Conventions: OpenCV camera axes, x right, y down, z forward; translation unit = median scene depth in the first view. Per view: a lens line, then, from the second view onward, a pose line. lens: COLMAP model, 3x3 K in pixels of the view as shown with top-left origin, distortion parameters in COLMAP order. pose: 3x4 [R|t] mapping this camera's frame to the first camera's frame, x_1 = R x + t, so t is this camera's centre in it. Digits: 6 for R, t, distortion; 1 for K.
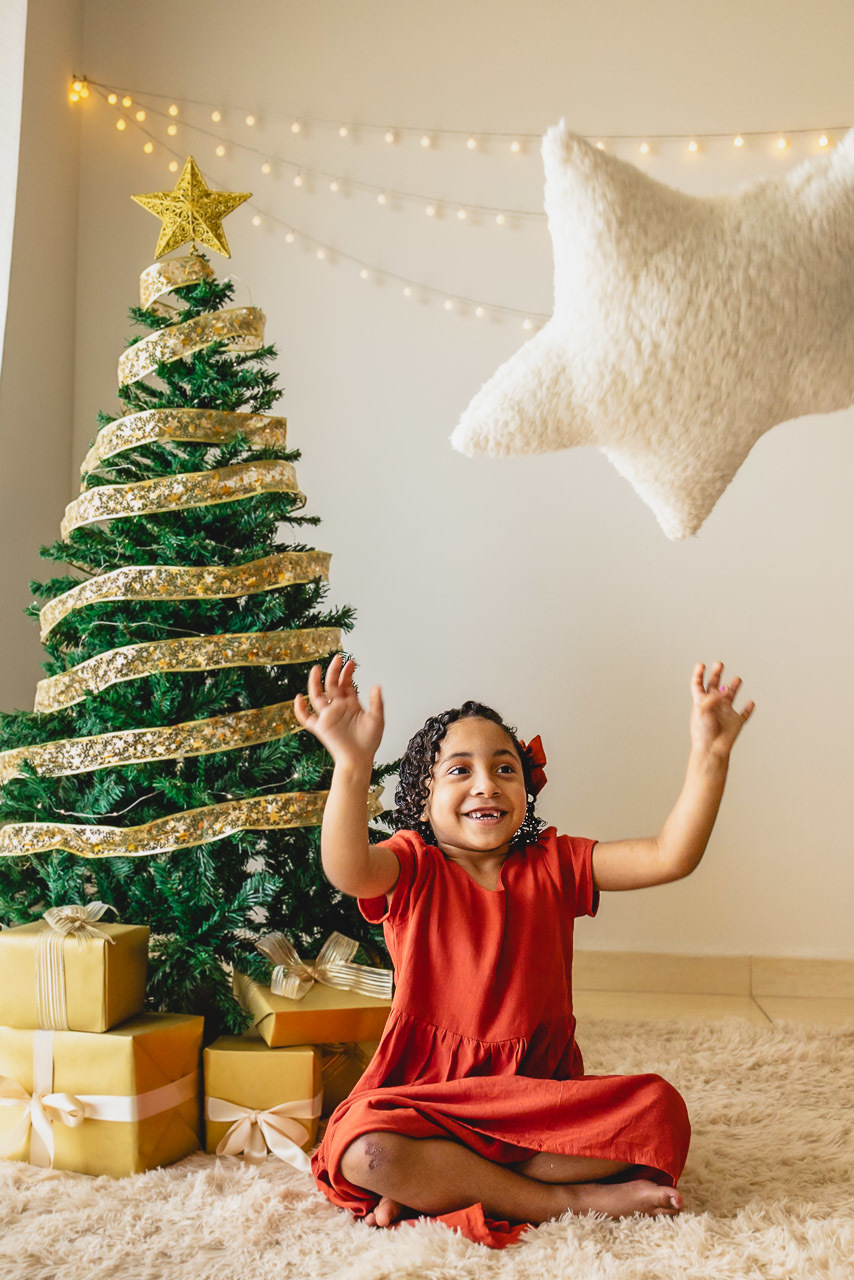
lens RADIAL K [[1328.1, 0, 440.3], [0, 1328.1, 669.8], [0, 0, 1]] dist [0.019942, 0.000000]
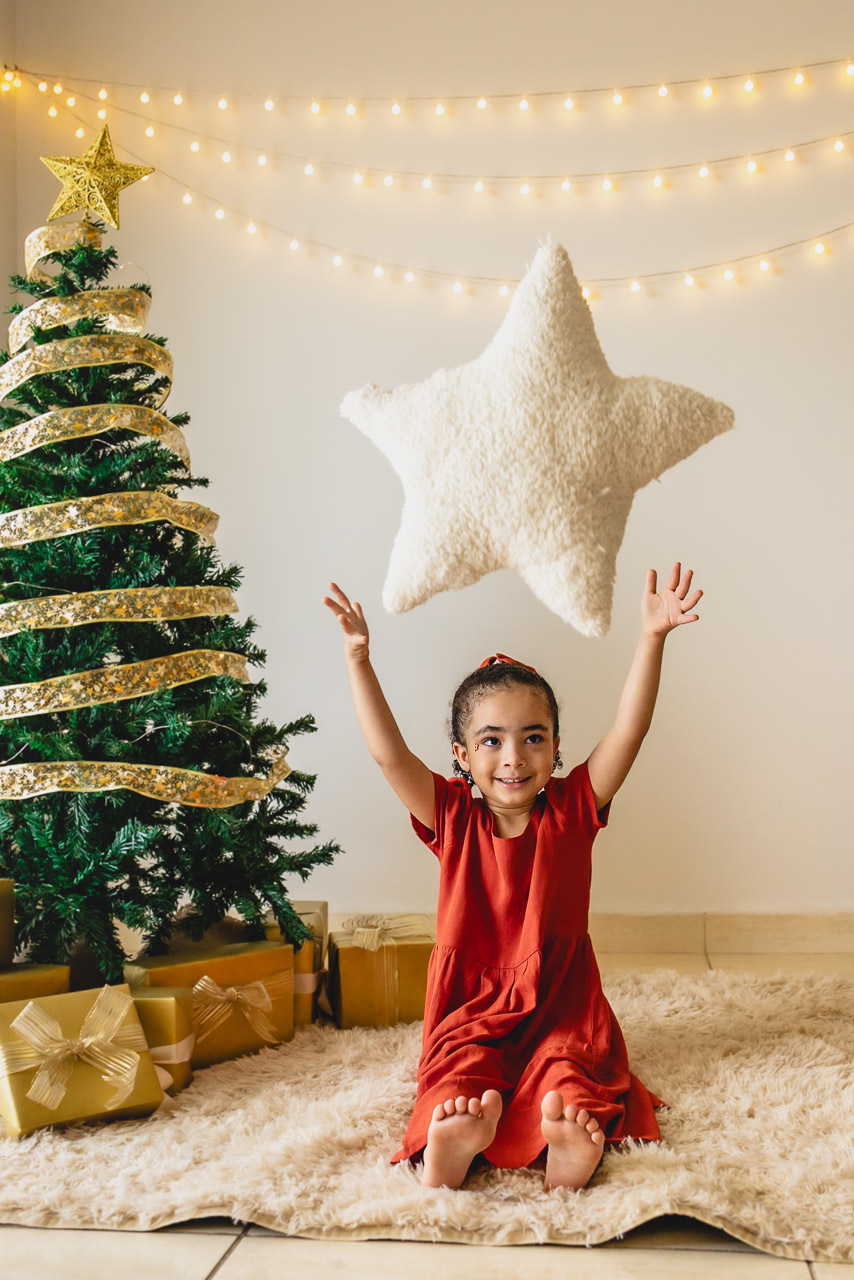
lens RADIAL K [[1328.1, 0, 454.2], [0, 1328.1, 677.1], [0, 0, 1]] dist [0.019942, 0.000000]
pose [[0.997951, -0.039522, -0.050326, 0.160508], [0.039789, 0.999199, 0.004307, 0.045523], [0.050115, -0.006301, 0.998724, 0.000519]]
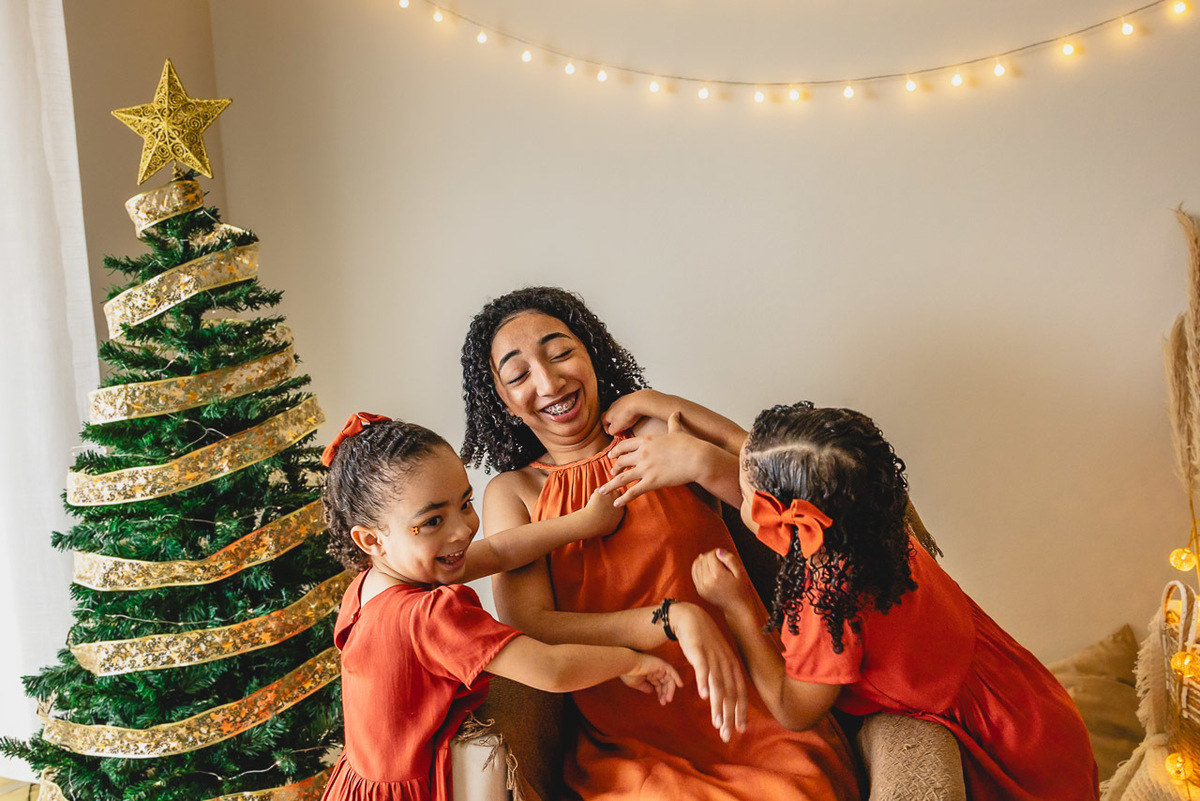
lens RADIAL K [[1157.1, 0, 597.2], [0, 1157.1, 406.5], [0, 0, 1]] dist [0.014700, 0.000000]
pose [[0.977588, 0.004715, -0.210474, 0.310165], [0.047879, 0.968573, 0.244080, -0.383497], [0.205010, -0.248687, 0.946639, 0.282641]]
